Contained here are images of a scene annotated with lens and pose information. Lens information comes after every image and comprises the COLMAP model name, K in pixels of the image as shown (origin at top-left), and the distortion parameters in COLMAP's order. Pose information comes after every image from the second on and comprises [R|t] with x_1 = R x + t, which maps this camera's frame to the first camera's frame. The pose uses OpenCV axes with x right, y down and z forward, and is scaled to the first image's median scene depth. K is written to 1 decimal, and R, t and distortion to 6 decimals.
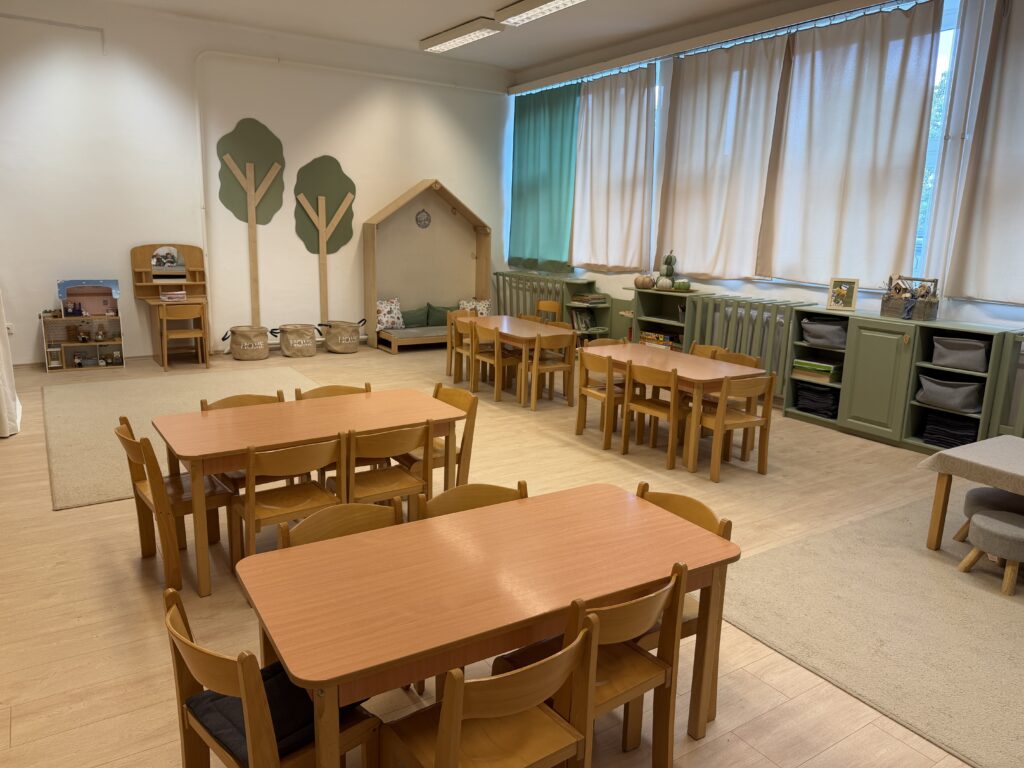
lens RADIAL K [[728.4, 0, 516.4], [0, 728.4, 384.1], [0, 0, 1]] dist [0.002427, -0.014806]
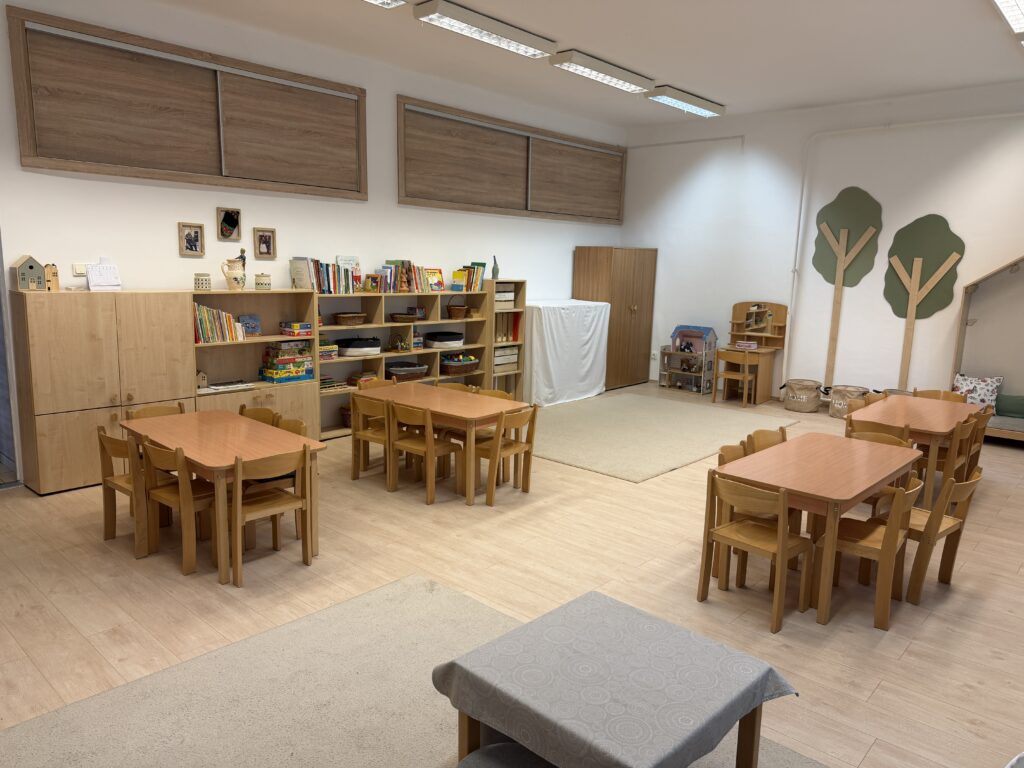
lens RADIAL K [[728.4, 0, 518.1], [0, 728.4, 388.2], [0, 0, 1]] dist [0.002427, -0.014806]
pose [[0.245157, 0.141915, -0.959040, 0.551901], [-0.216870, 0.972188, 0.088422, -0.069954], [0.944915, 0.186310, 0.269116, 0.311248]]
